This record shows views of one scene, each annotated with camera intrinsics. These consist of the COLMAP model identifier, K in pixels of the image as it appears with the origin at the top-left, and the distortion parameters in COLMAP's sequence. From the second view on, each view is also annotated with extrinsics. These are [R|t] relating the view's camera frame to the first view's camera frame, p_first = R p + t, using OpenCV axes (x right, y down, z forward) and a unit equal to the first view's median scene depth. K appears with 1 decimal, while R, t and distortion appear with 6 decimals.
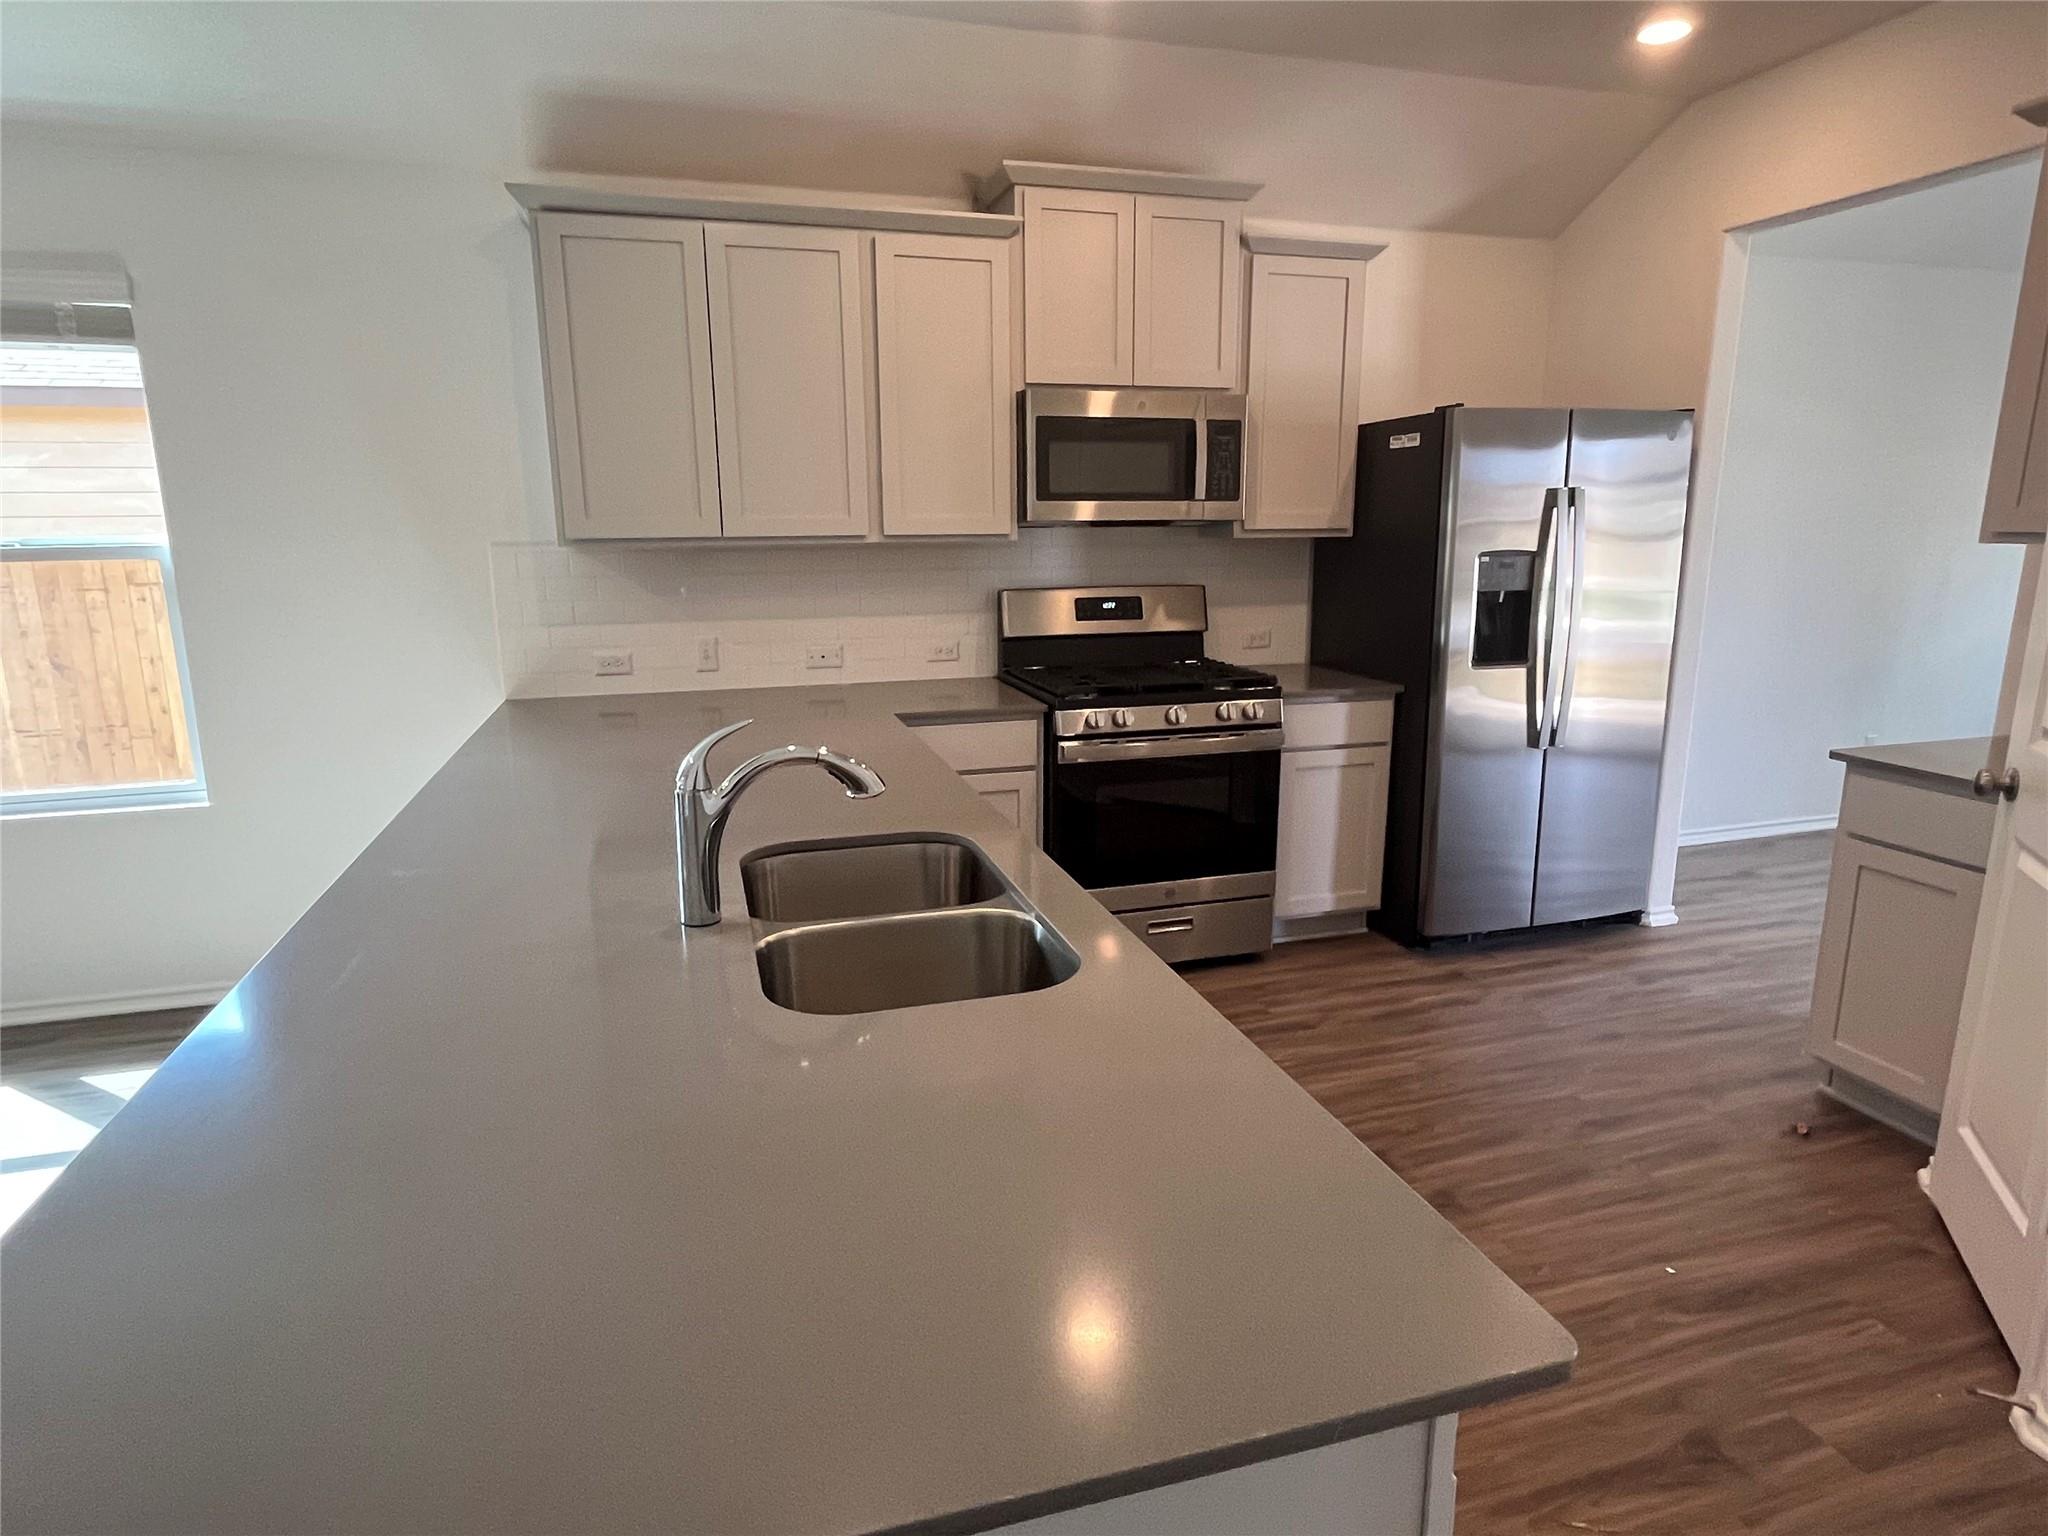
lens RADIAL K [[1146.6, 0, 1014.5], [0, 1146.6, 767.3], [0, 0, 1]] dist [0.000948, -0.001509]
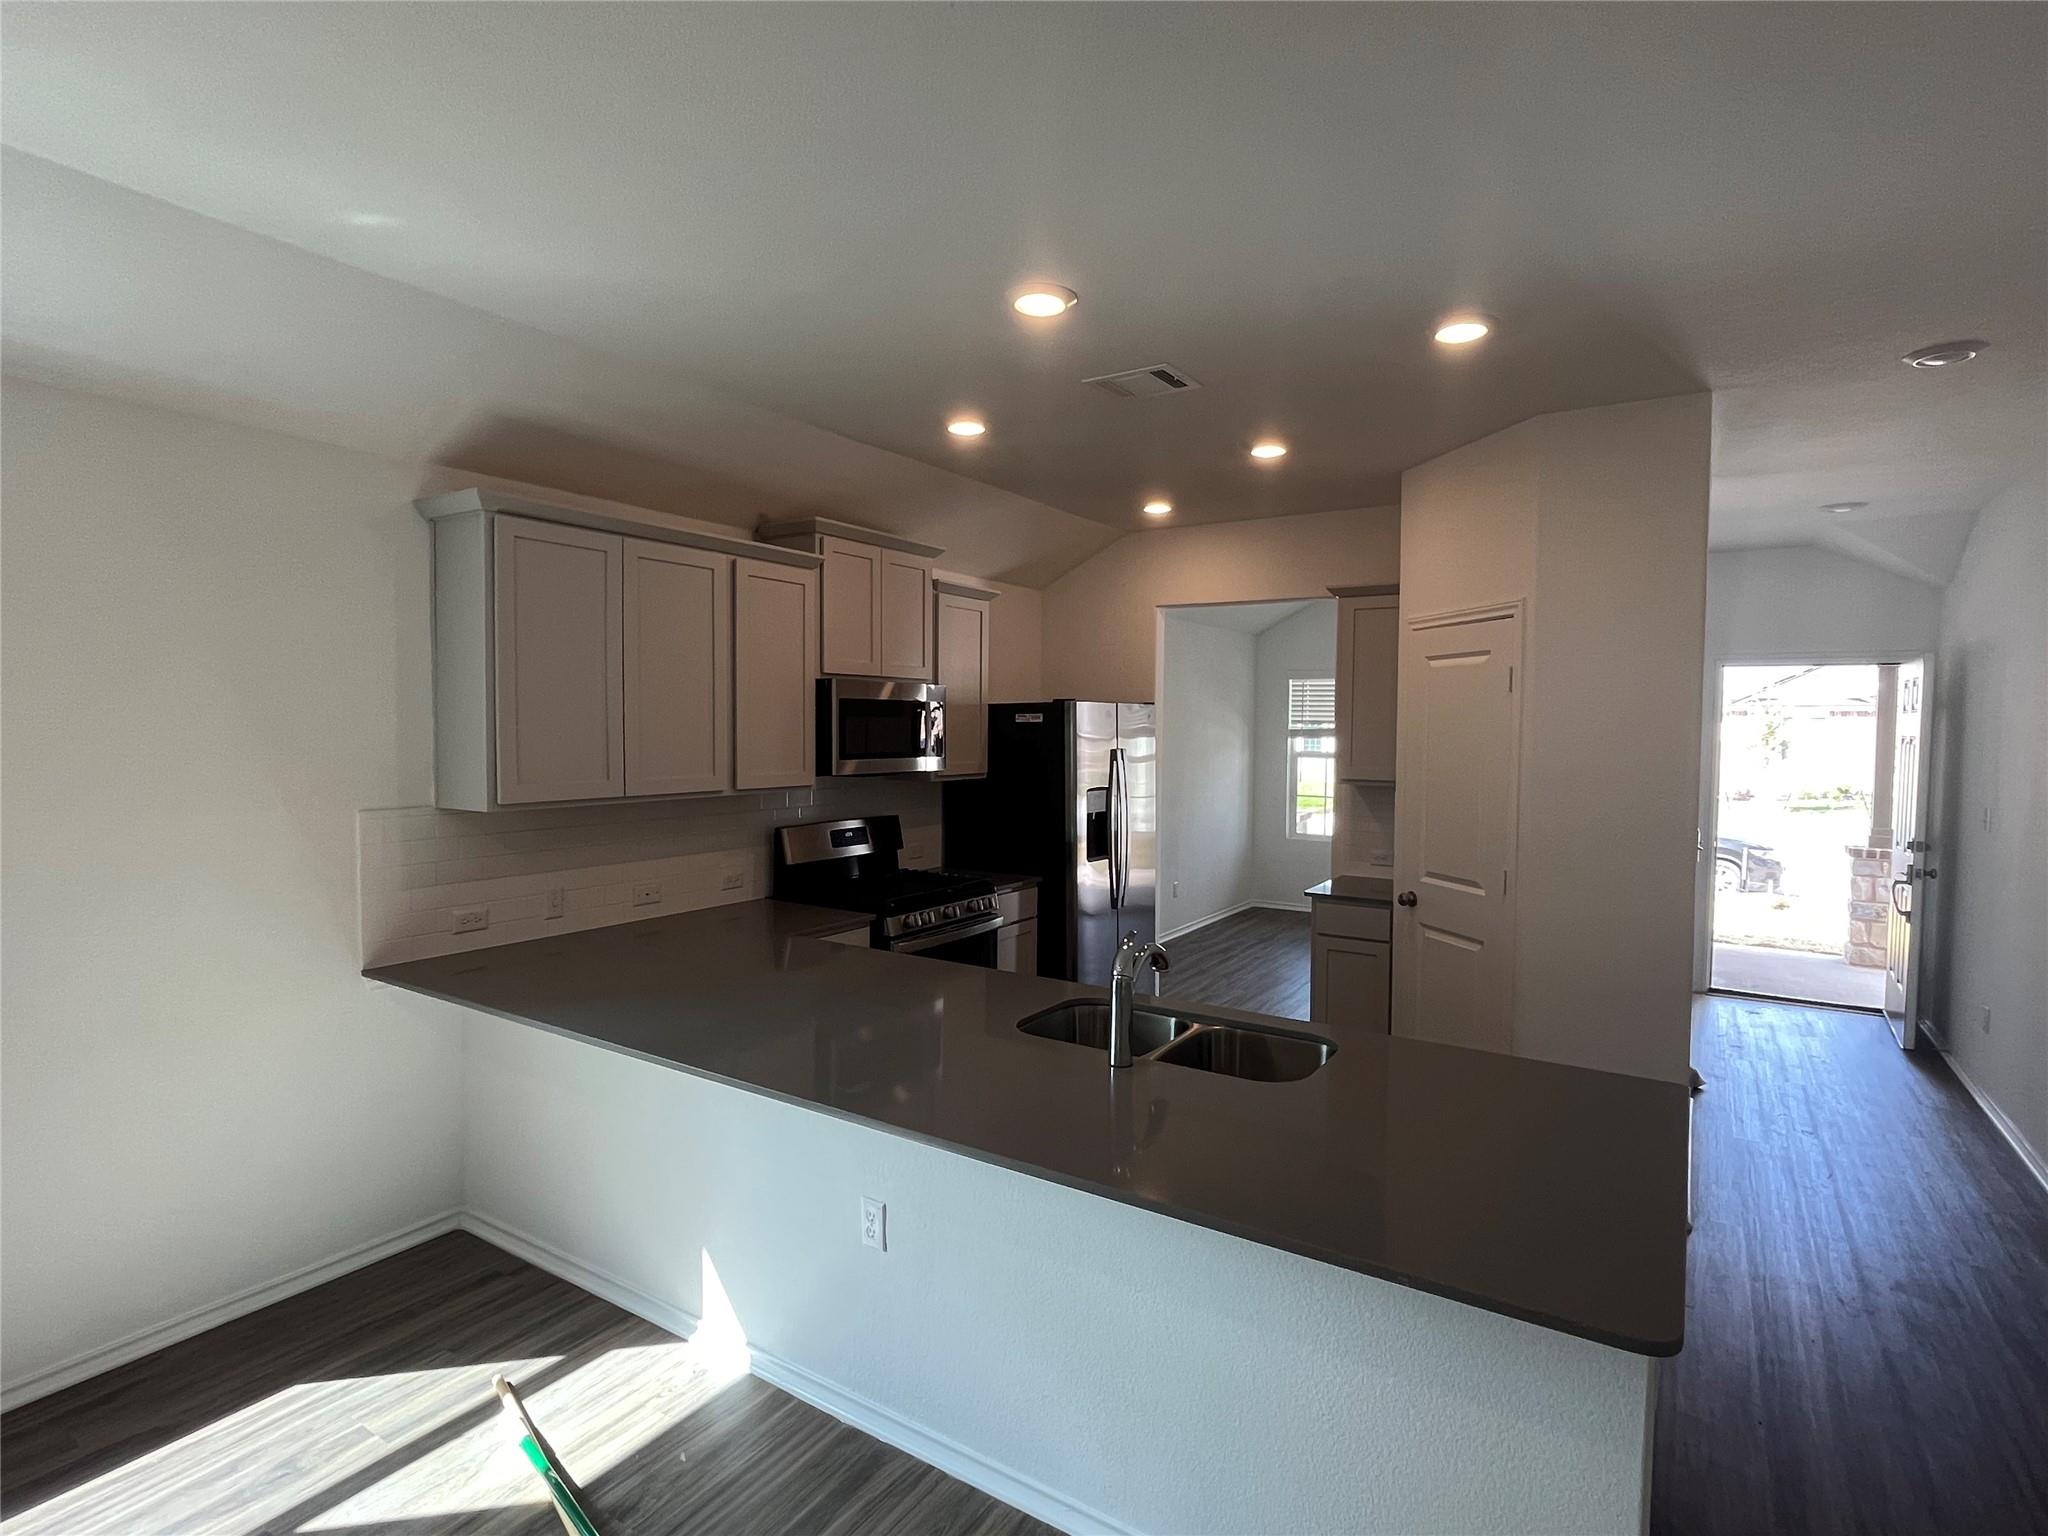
lens RADIAL K [[1031.5, 0, 1024.0], [0, 1031.5, 768.0], [0, 0, 1]] dist [-0.000469, 0.000537]
pose [[0.755950, -0.015614, 0.654443, -0.579107], [0.128340, 0.983850, -0.124774, -0.047361], [-0.641925, 0.178314, 0.745745, -0.014865]]
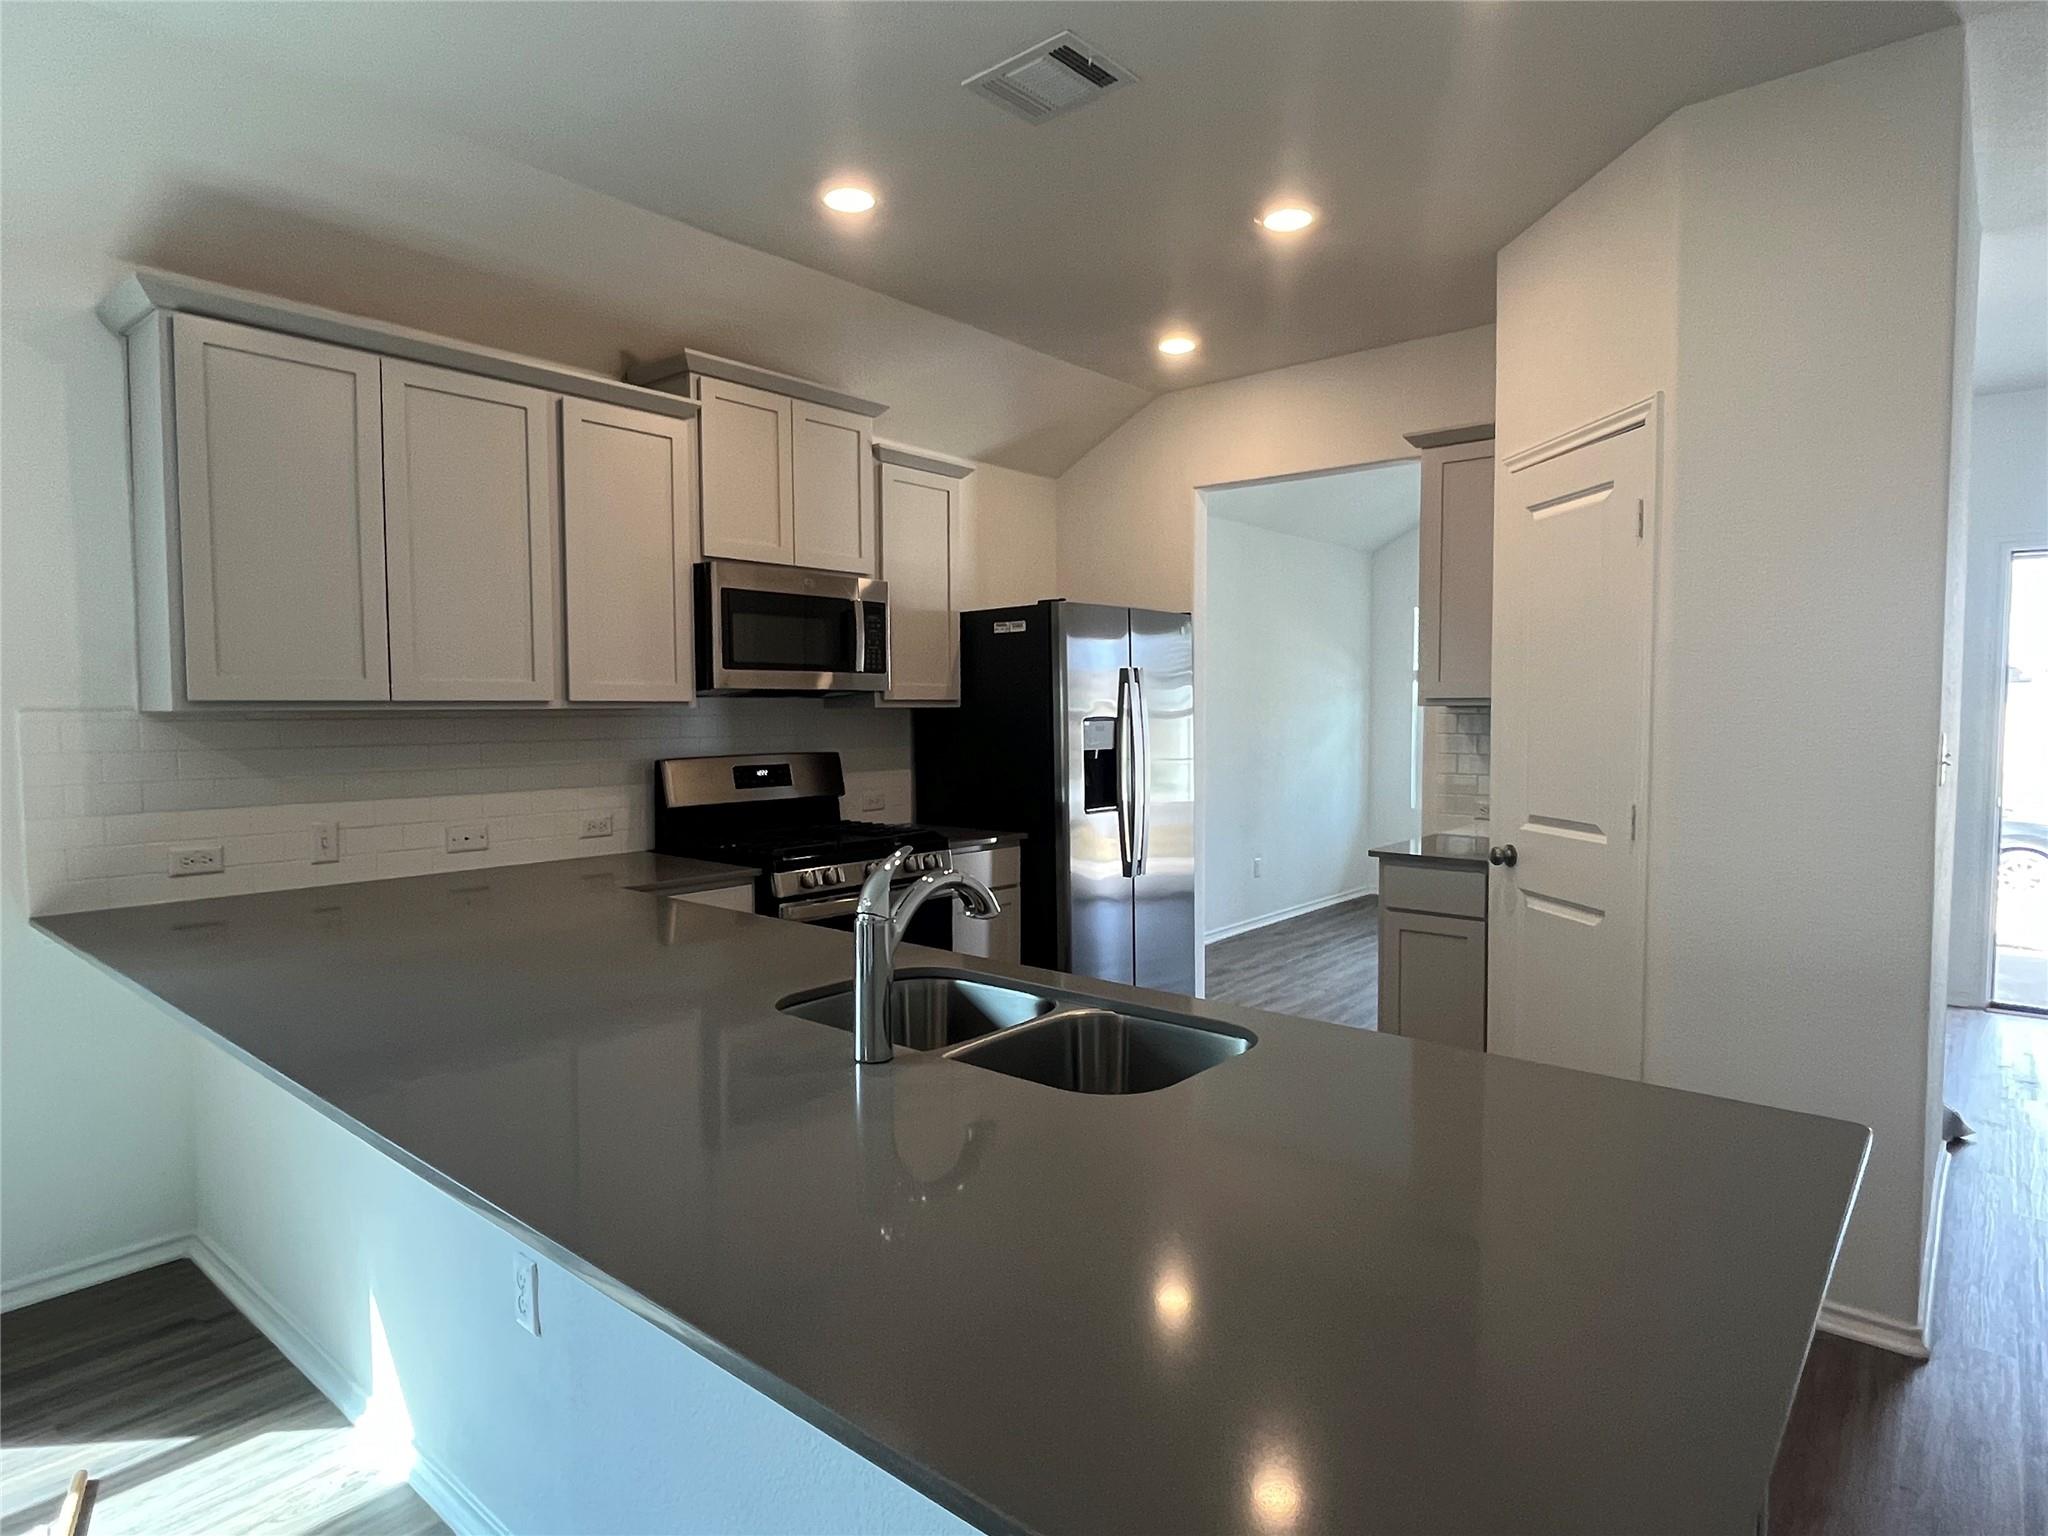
lens RADIAL K [[1146.6, 0, 1014.5], [0, 1146.6, 767.3], [0, 0, 1]] dist [0.000948, -0.001509]
pose [[0.835592, -0.025485, 0.548760, -0.313768], [0.116712, 0.984355, -0.132001, 0.015108], [-0.536810, 0.174346, 0.825493, 0.045696]]
